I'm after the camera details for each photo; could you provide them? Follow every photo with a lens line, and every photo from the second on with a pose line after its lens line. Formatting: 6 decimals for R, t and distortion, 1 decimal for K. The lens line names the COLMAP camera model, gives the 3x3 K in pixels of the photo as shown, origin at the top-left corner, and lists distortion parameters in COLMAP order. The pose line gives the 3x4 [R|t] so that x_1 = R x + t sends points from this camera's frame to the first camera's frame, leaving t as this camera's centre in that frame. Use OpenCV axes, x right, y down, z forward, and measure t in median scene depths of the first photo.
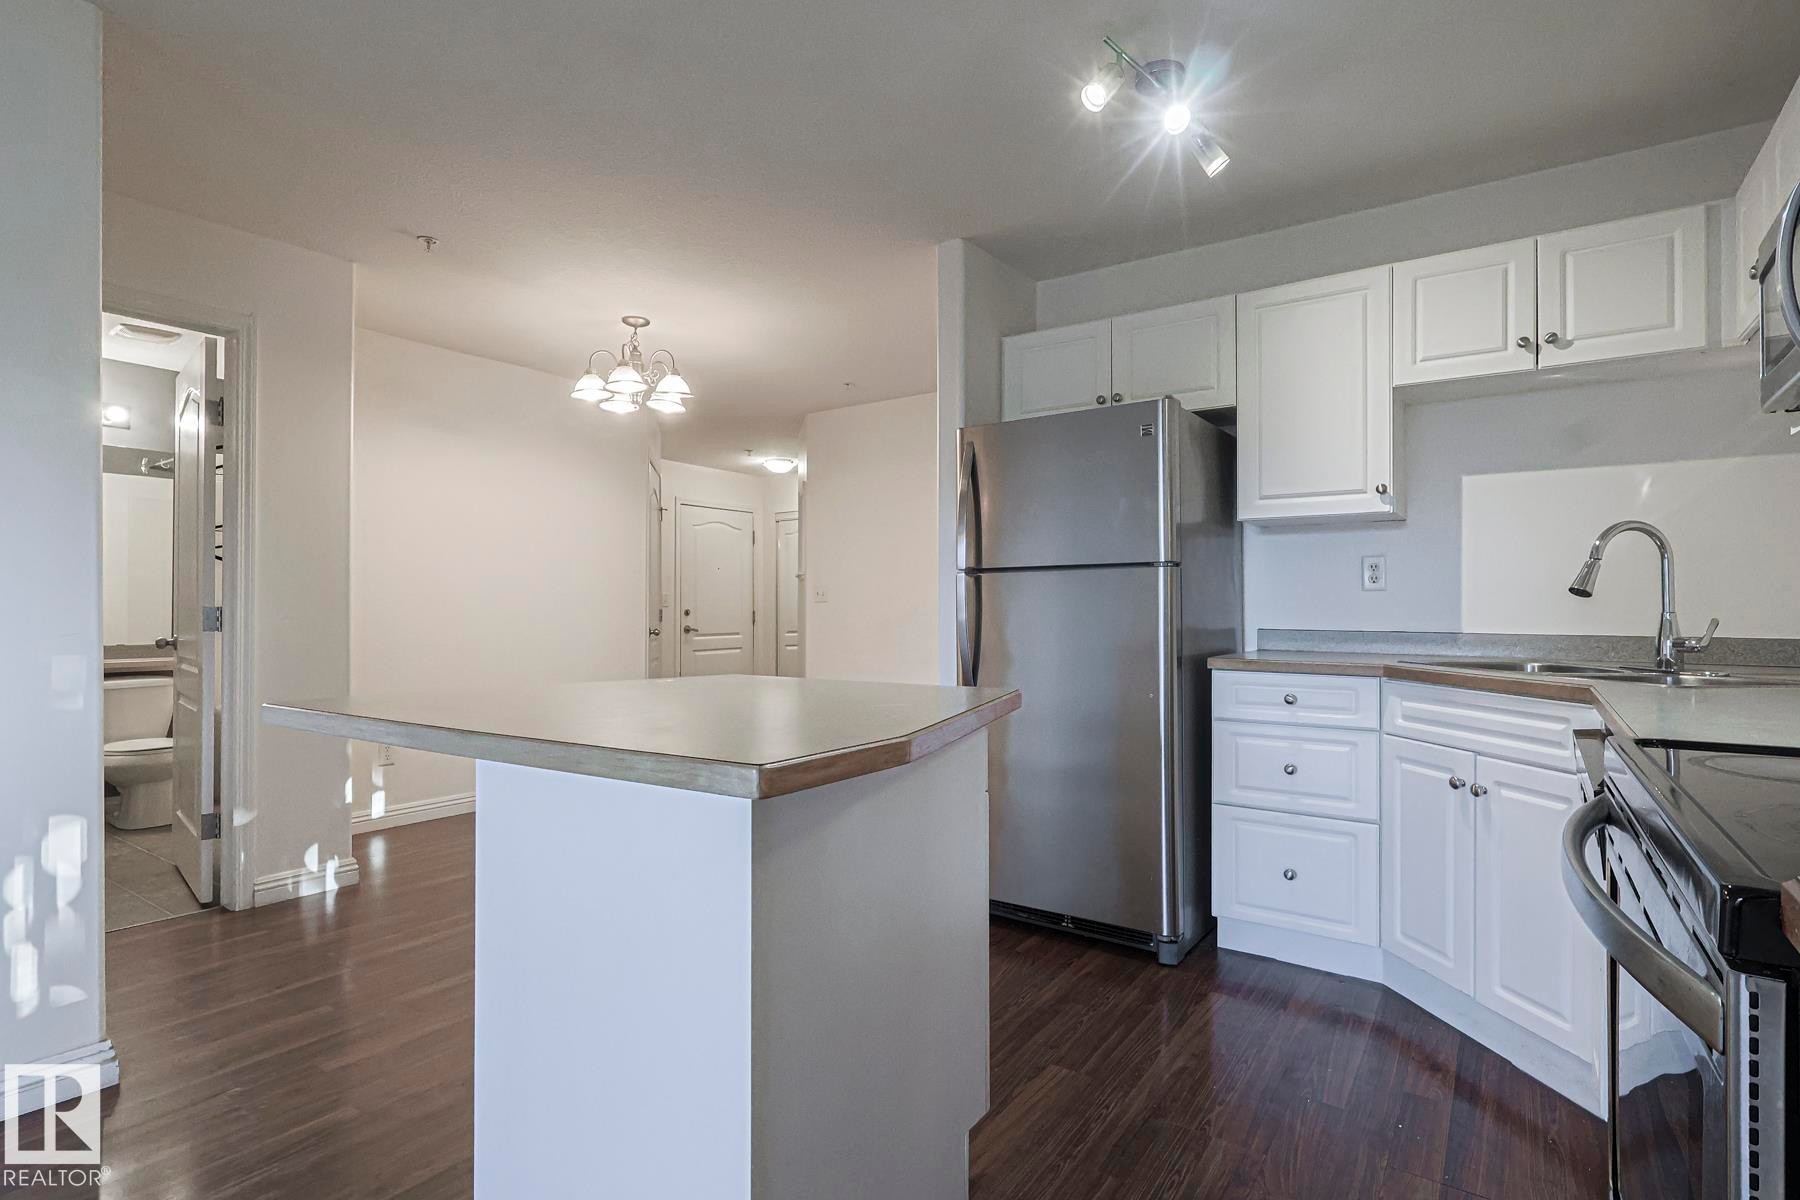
lens RADIAL K [[885.8, 0, 878.2], [0, 885.8, 605.6], [0, 0, 1]] dist [-0.011080, 0.000377]
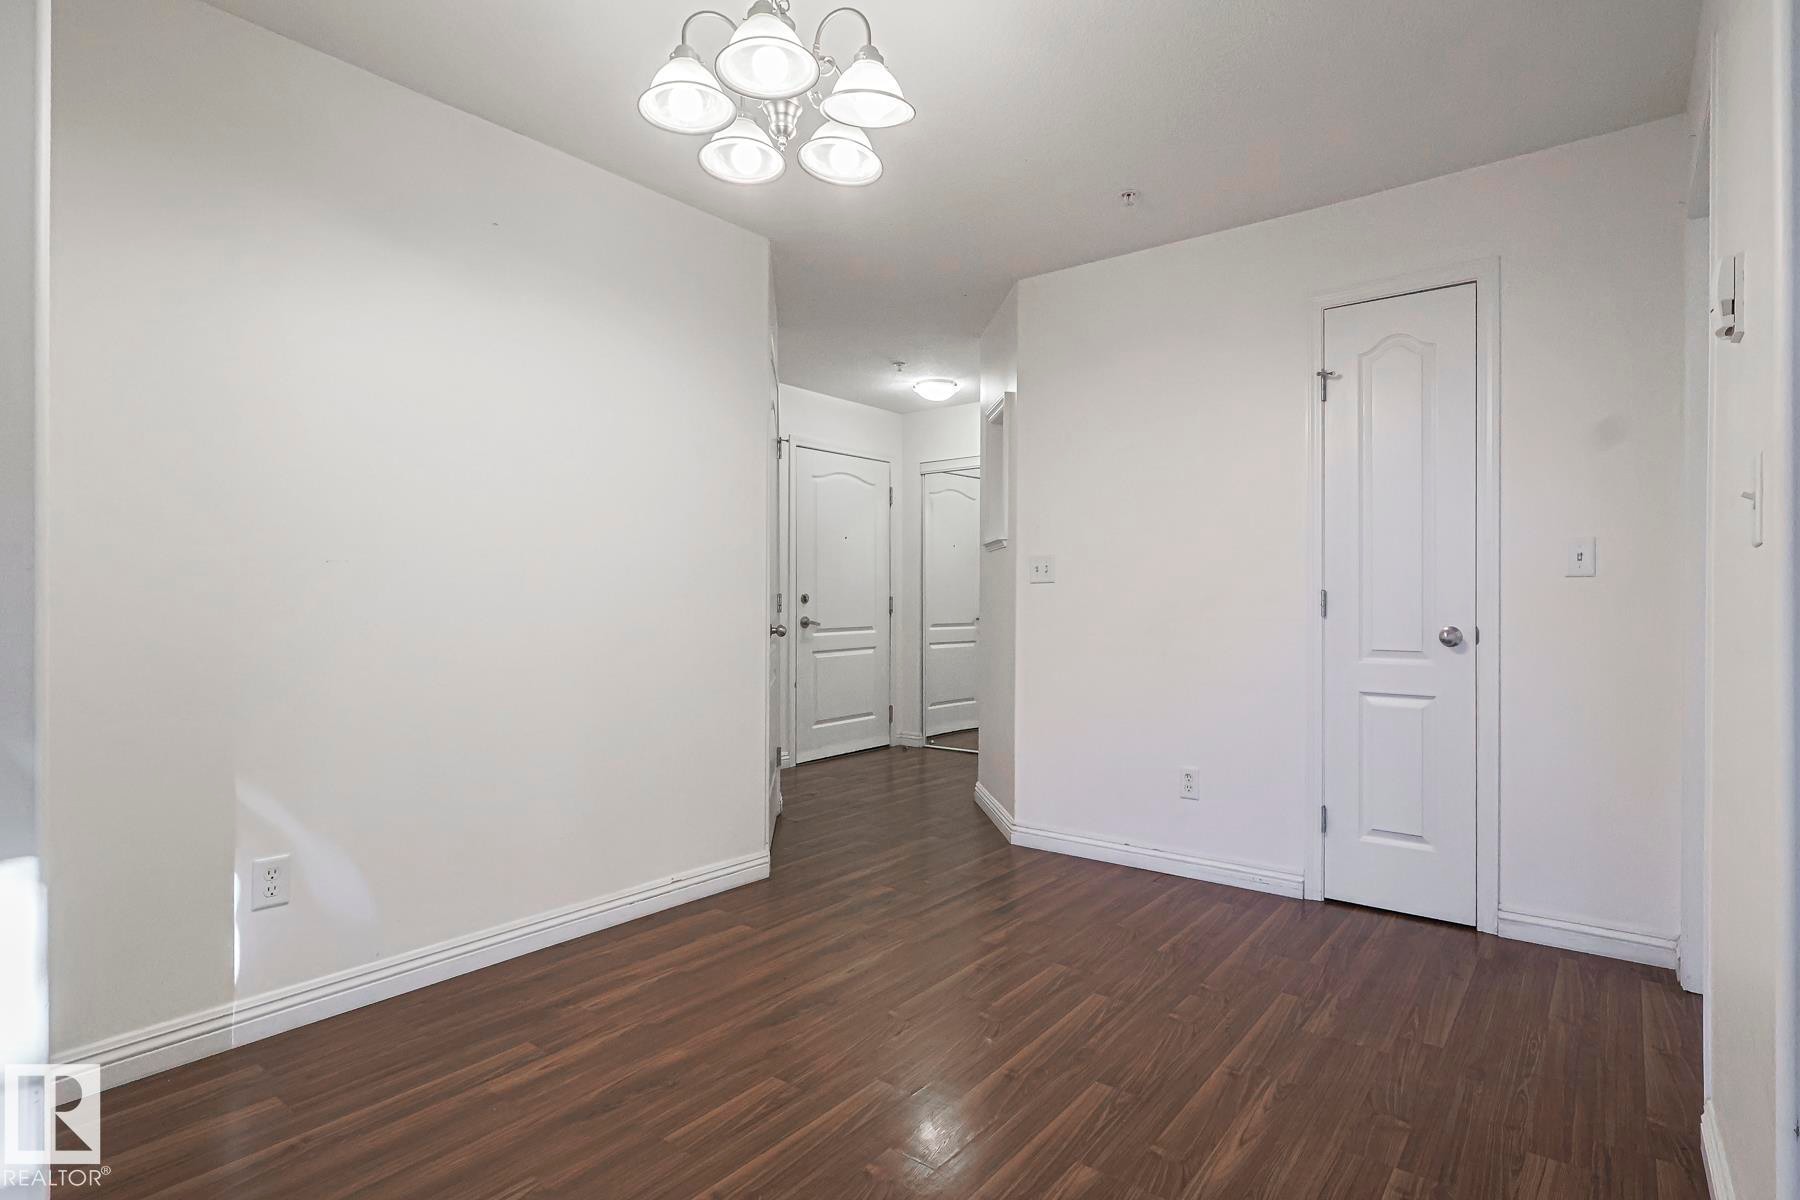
lens RADIAL K [[912.3, 0, 887.3], [0, 912.3, 591.9], [0, 0, 1]] dist [0.011199, -0.001076]
pose [[0.996942, -0.000680, -0.078140, -0.278647], [0.000683, 1.000000, 0.000015, 0.006539], [0.078140, -0.000069, 0.996942, 0.813569]]
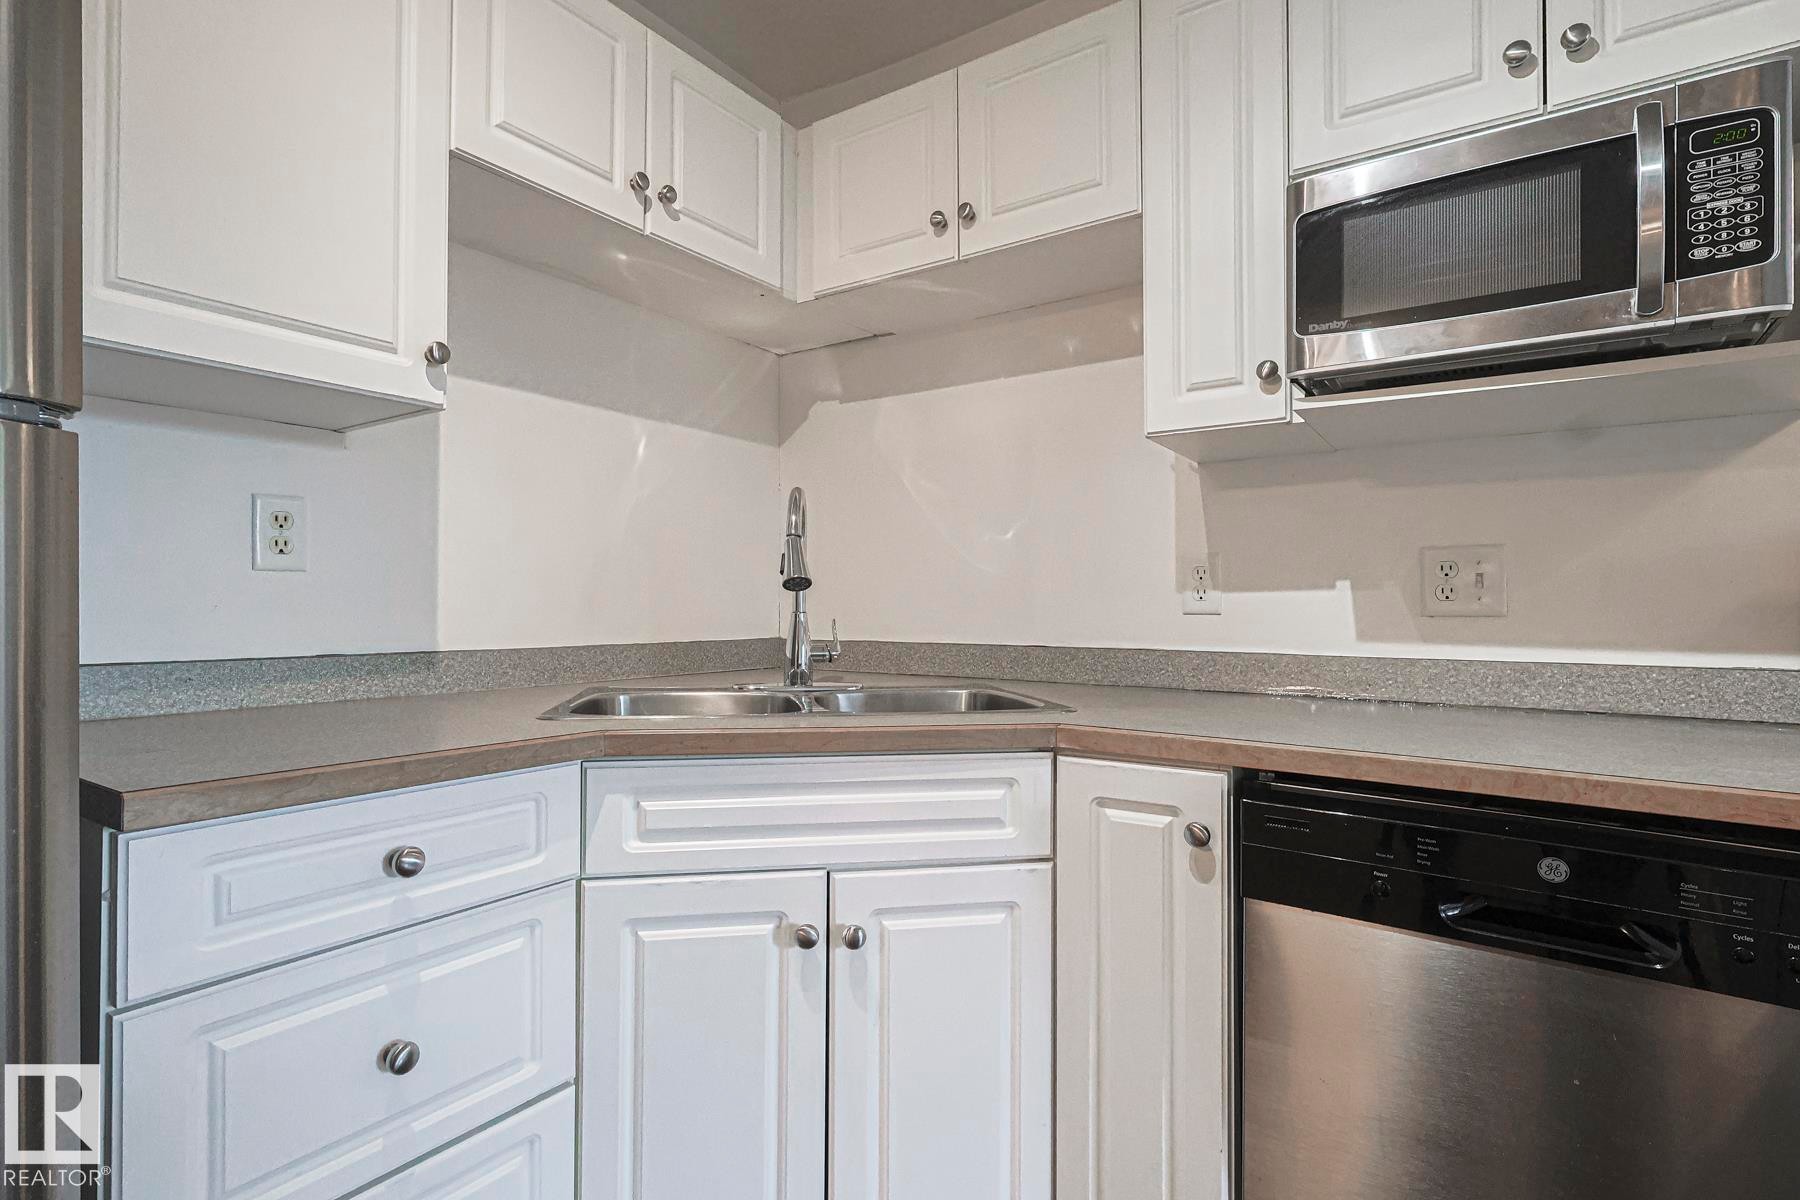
lens RADIAL K [[884.2, 0, 896.4], [0, 884.2, 596.3], [0, 0, 1]] dist [0.004145, -0.002285]
pose [[-0.026014, 0.009064, 0.999620, 0.095279], [-0.003097, 0.999953, -0.009147, 0.000503], [-0.999657, -0.003333, -0.025985, 0.769250]]
